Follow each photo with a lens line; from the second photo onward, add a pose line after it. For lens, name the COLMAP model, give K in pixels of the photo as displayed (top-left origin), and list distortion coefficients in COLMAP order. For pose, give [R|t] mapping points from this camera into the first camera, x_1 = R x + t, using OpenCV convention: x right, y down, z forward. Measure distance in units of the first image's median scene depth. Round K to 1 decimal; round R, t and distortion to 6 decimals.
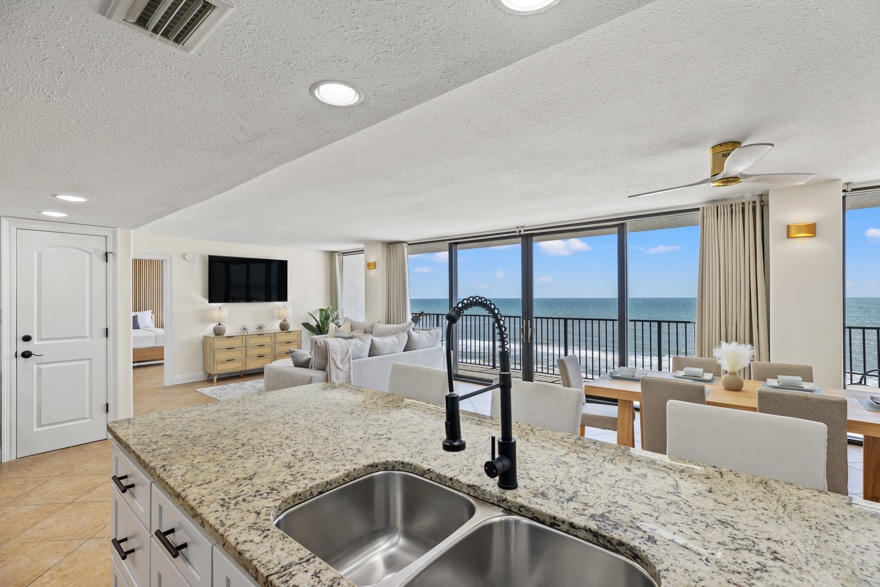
lens RADIAL K [[396.3, 0, 441.4], [0, 396.3, 295.2], [0, 0, 1]] dist [-0.005659, 0.004407]
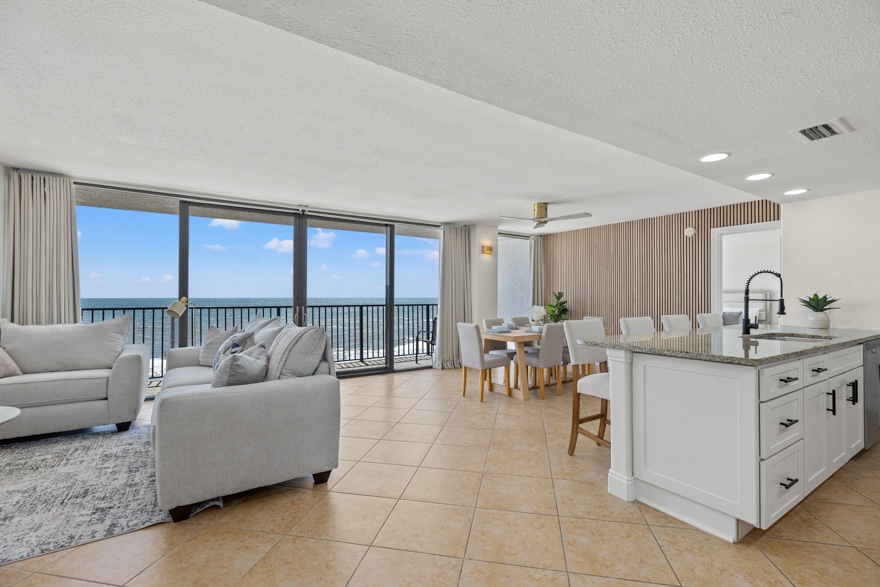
lens RADIAL K [[396.3, 0, 443.3], [0, 396.3, 294.0], [0, 0, 1]] dist [-0.005659, 0.004407]
pose [[0.288765, 0.006303, 0.957379, -0.505002], [-0.014500, 0.999892, -0.002209, 0.026944], [-0.957290, -0.013244, 0.288825, 0.350386]]
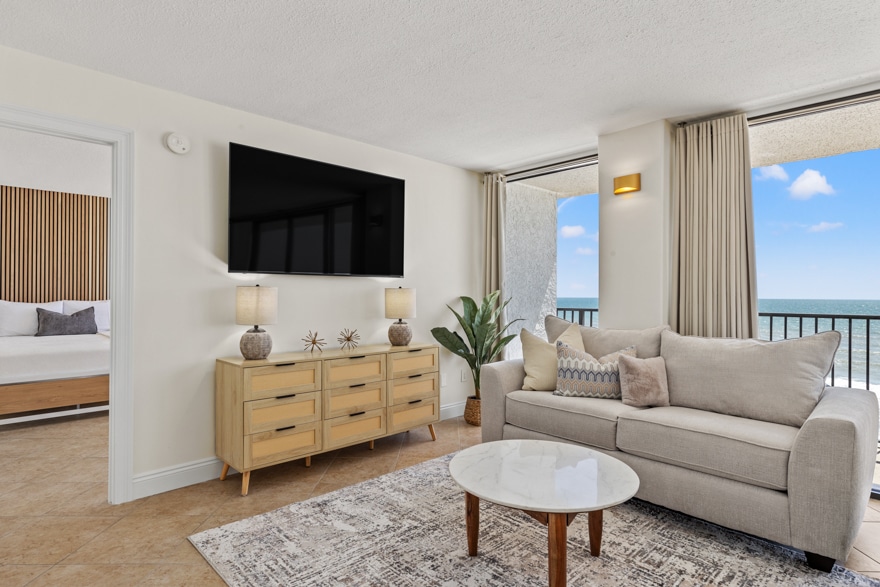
lens RADIAL K [[483.4, 0, 441.7], [0, 483.4, 292.2], [0, 0, 1]] dist [-0.000731, 0.003271]
pose [[0.995167, 0.009603, -0.097727, -0.342876], [-0.009363, 0.999952, 0.002920, 0.035088], [0.097750, -0.001991, 0.995209, 0.564042]]
